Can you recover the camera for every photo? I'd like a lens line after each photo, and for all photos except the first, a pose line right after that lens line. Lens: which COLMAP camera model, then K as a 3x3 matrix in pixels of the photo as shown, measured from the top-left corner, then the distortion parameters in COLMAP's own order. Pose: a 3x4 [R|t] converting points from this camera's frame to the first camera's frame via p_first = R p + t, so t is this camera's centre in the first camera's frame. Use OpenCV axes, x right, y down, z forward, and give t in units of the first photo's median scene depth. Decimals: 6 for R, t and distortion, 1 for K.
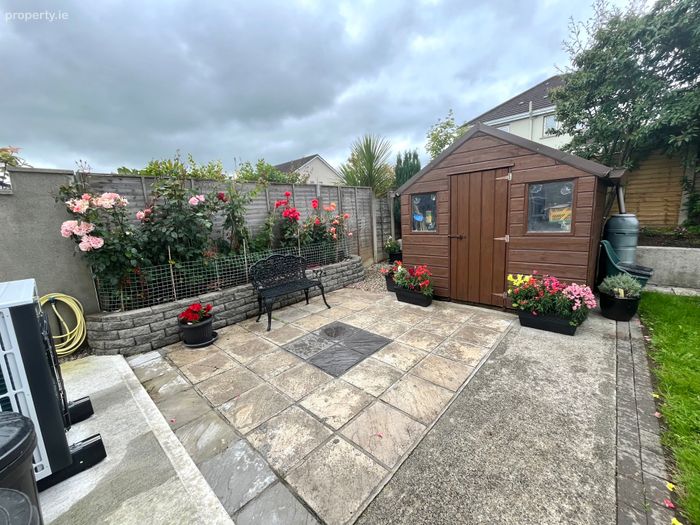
lens RADIAL K [[283.8, 0, 350.3], [0, 283.8, 262.5], [0, 0, 1]] dist [-0.002616, -0.000186]
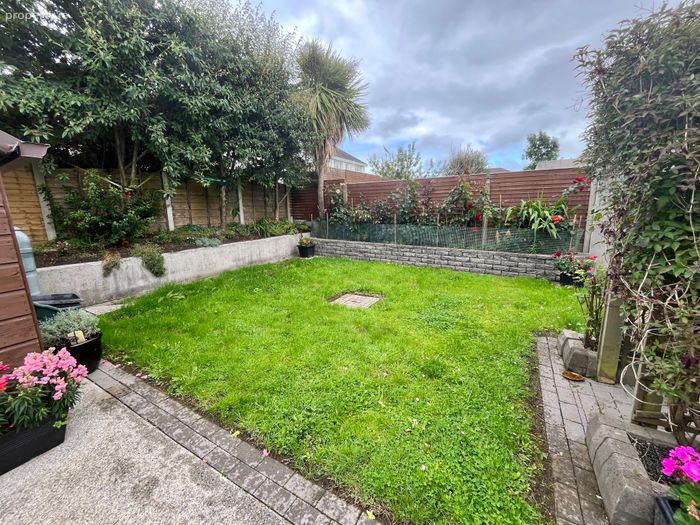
lens RADIAL K [[283.8, 0, 347.9], [0, 283.8, 263.3], [0, 0, 1]] dist [-0.002616, -0.000186]
pose [[-0.213152, -0.131069, 0.968188, 0.110319], [0.197757, 0.964661, 0.174129, -0.033794], [-0.956796, 0.228582, -0.179700, 0.287164]]
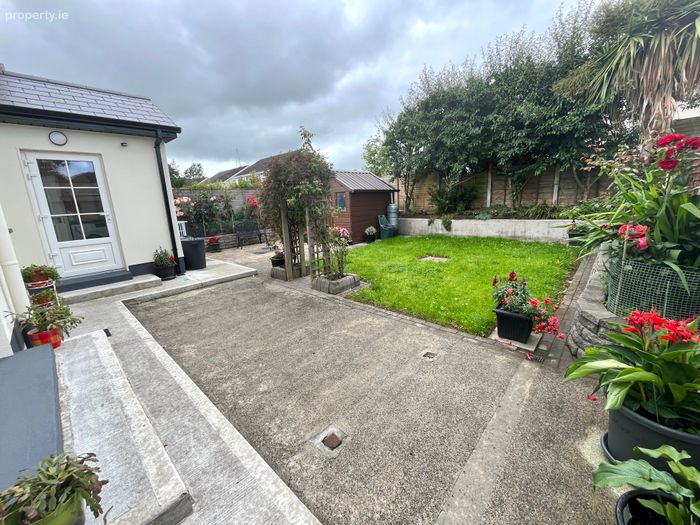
lens RADIAL K [[283.8, 0, 343.9], [0, 283.8, 258.5], [0, 0, 1]] dist [-0.002616, -0.000186]
pose [[0.999680, 0.005580, -0.024667, 0.506723], [-0.004774, 0.999457, 0.032608, 0.167339], [0.024835, -0.032479, 0.999164, -1.111016]]
